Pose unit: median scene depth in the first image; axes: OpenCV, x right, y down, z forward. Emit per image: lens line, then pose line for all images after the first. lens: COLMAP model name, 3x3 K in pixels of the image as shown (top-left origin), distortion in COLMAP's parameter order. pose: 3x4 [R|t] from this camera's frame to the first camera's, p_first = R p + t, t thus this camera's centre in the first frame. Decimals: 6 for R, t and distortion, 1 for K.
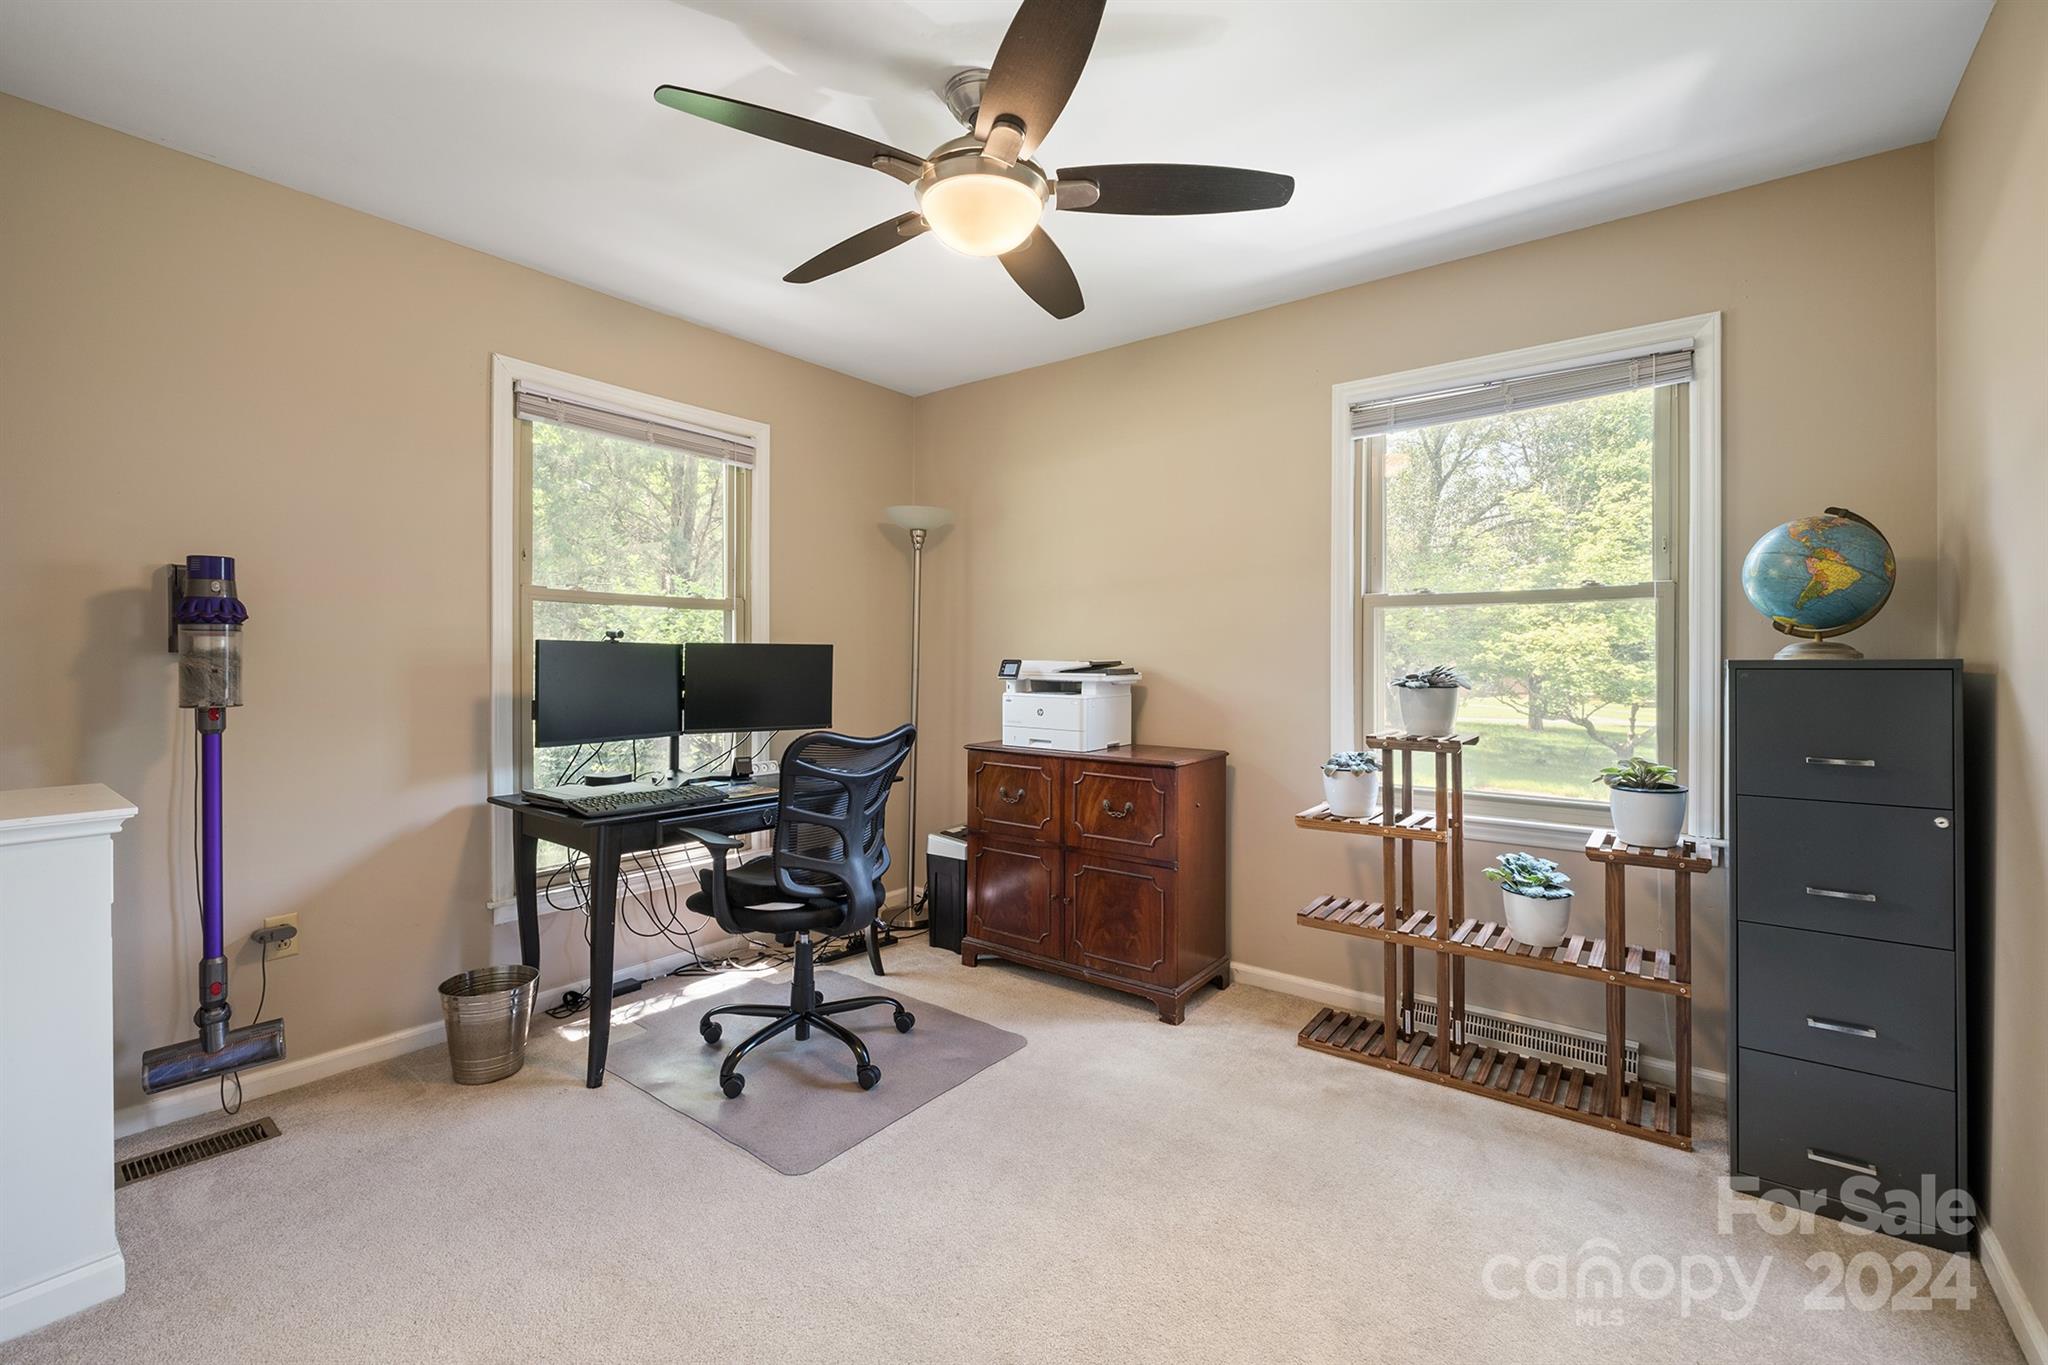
lens RADIAL K [[864.2, 0, 1025.8], [0, 864.2, 662.2], [0, 0, 1]] dist [-0.003650, -0.000573]
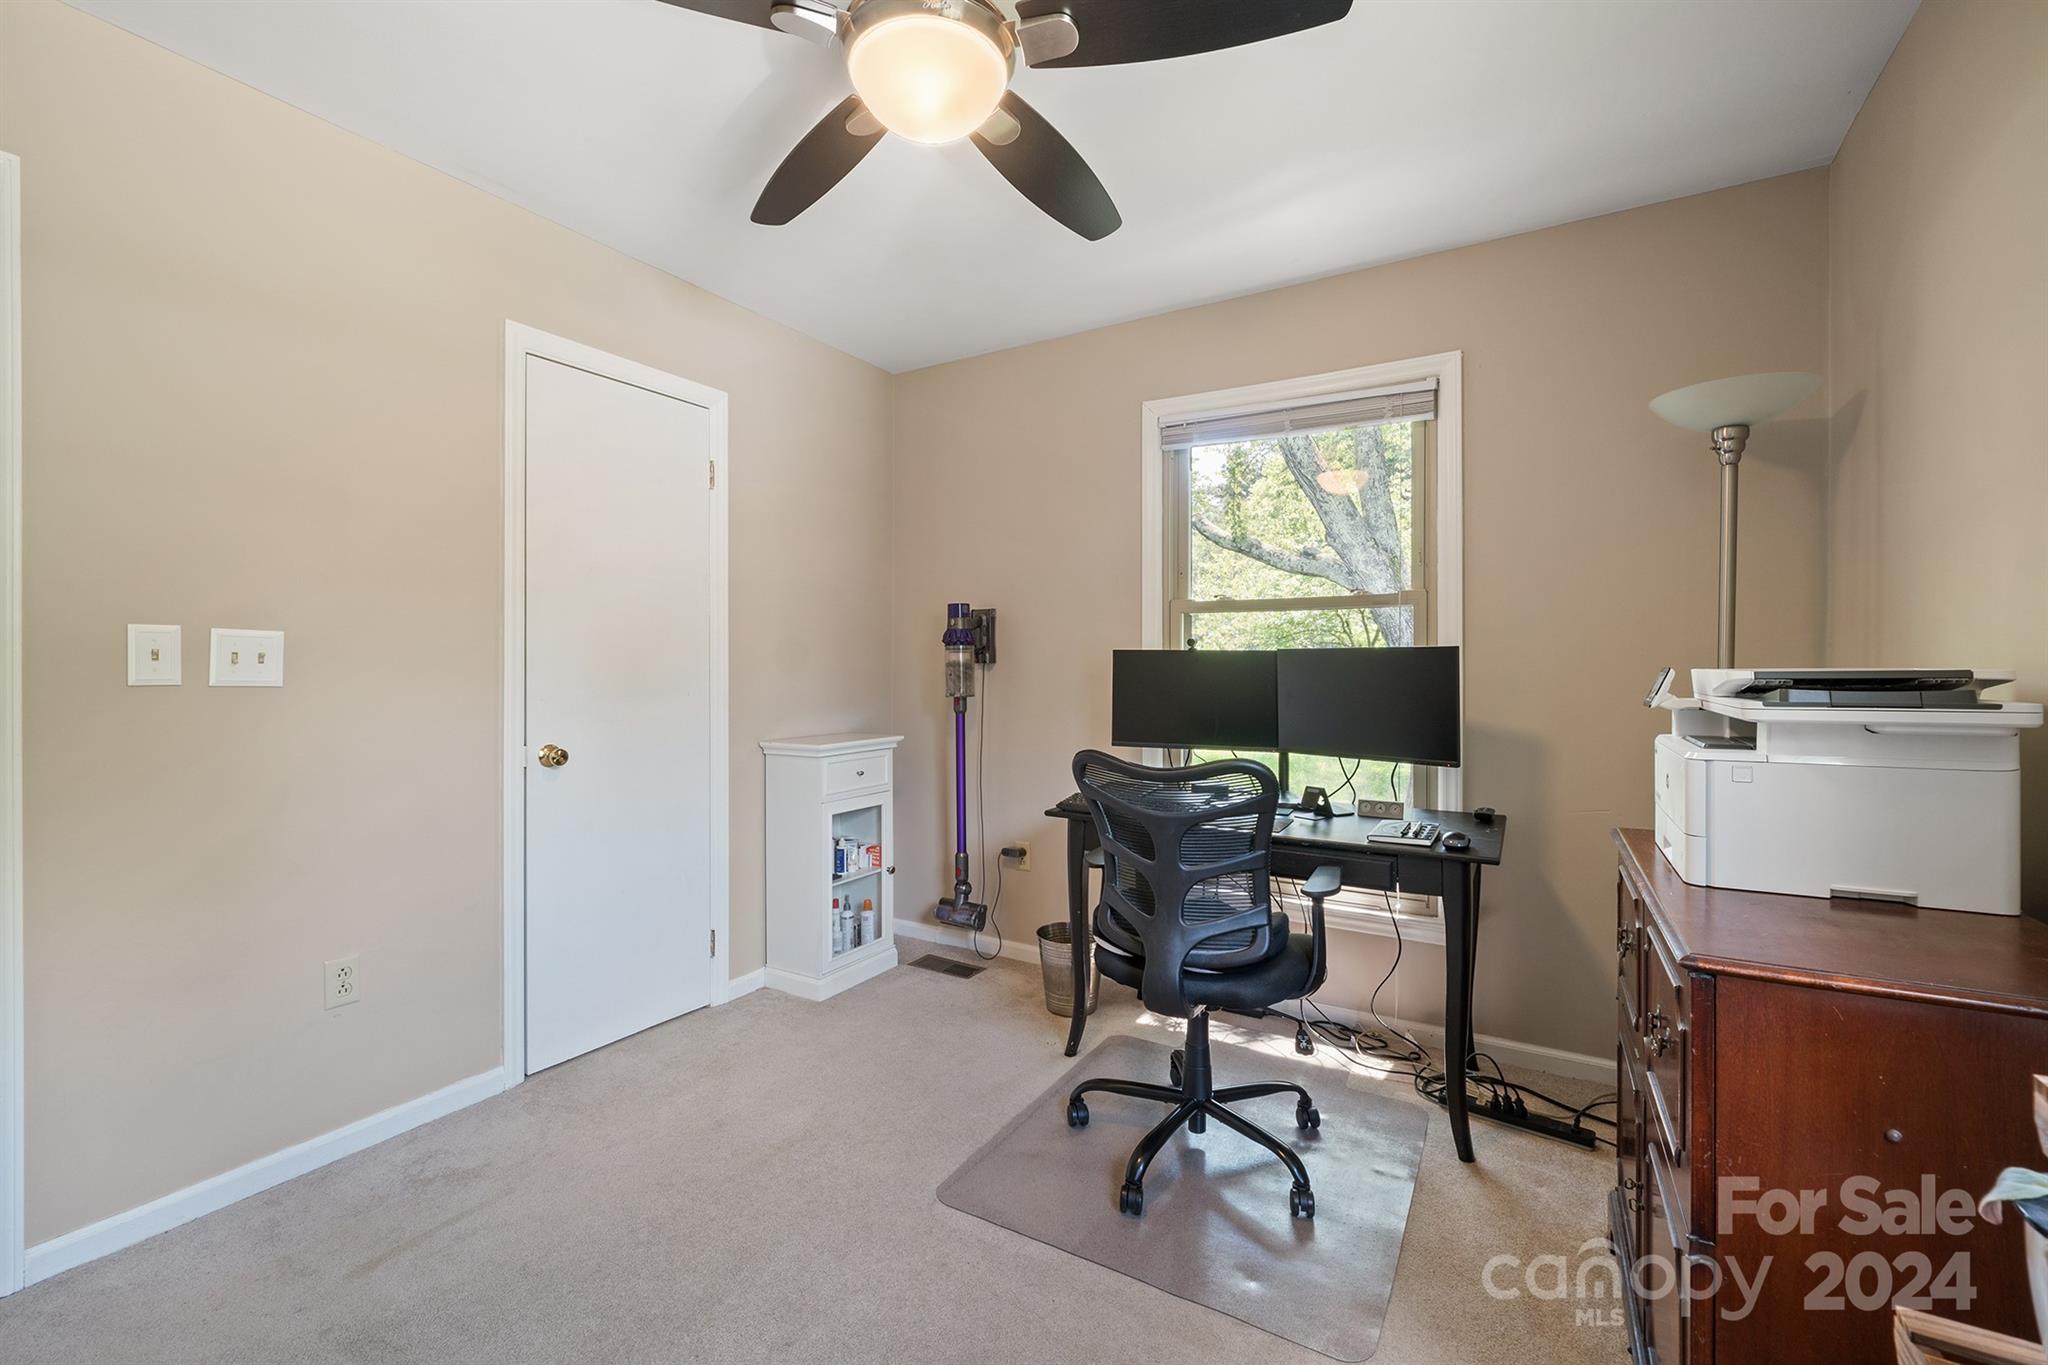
lens RADIAL K [[864.2, 0, 1007.5], [0, 864.2, 666.5], [0, 0, 1]] dist [-0.003650, -0.000573]
pose [[0.105250, -0.001593, -0.994445, 0.504105], [-0.004271, 0.999989, -0.002054, -0.001487], [0.994437, 0.004463, 0.105242, 0.683929]]
